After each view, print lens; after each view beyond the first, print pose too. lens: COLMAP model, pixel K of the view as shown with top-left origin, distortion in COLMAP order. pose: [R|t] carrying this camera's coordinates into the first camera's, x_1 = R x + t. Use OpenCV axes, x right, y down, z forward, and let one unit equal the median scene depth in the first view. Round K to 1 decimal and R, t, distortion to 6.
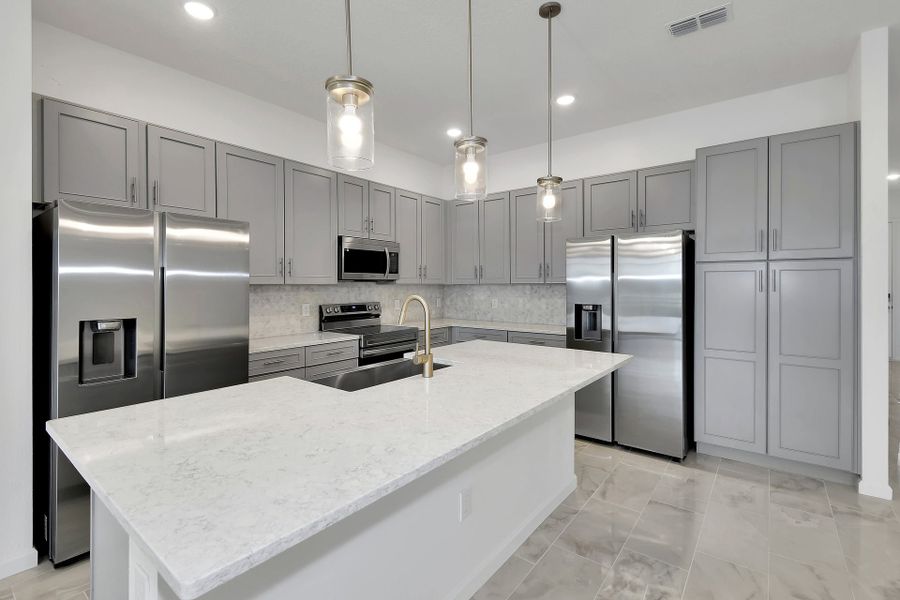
lens RADIAL K [[411.4, 0, 445.5], [0, 411.4, 293.0], [0, 0, 1]] dist [0.005664, -0.002188]
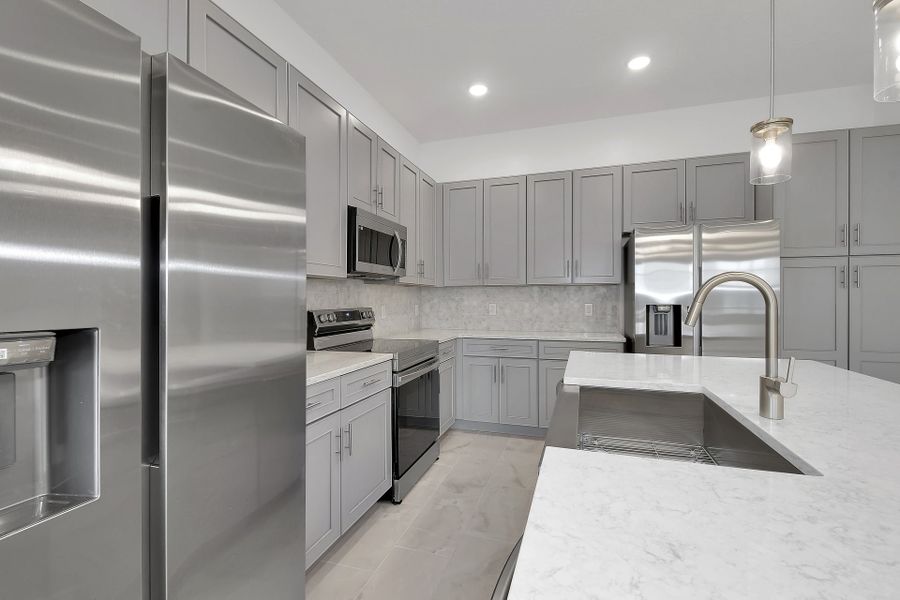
lens RADIAL K [[411.4, 0, 452.0], [0, 411.4, 299.8], [0, 0, 1]] dist [0.005664, -0.002188]
pose [[0.938259, -0.002053, 0.345927, -0.295998], [0.008477, 0.999819, -0.017058, 0.022829], [-0.345829, 0.018937, 0.938106, 0.280158]]
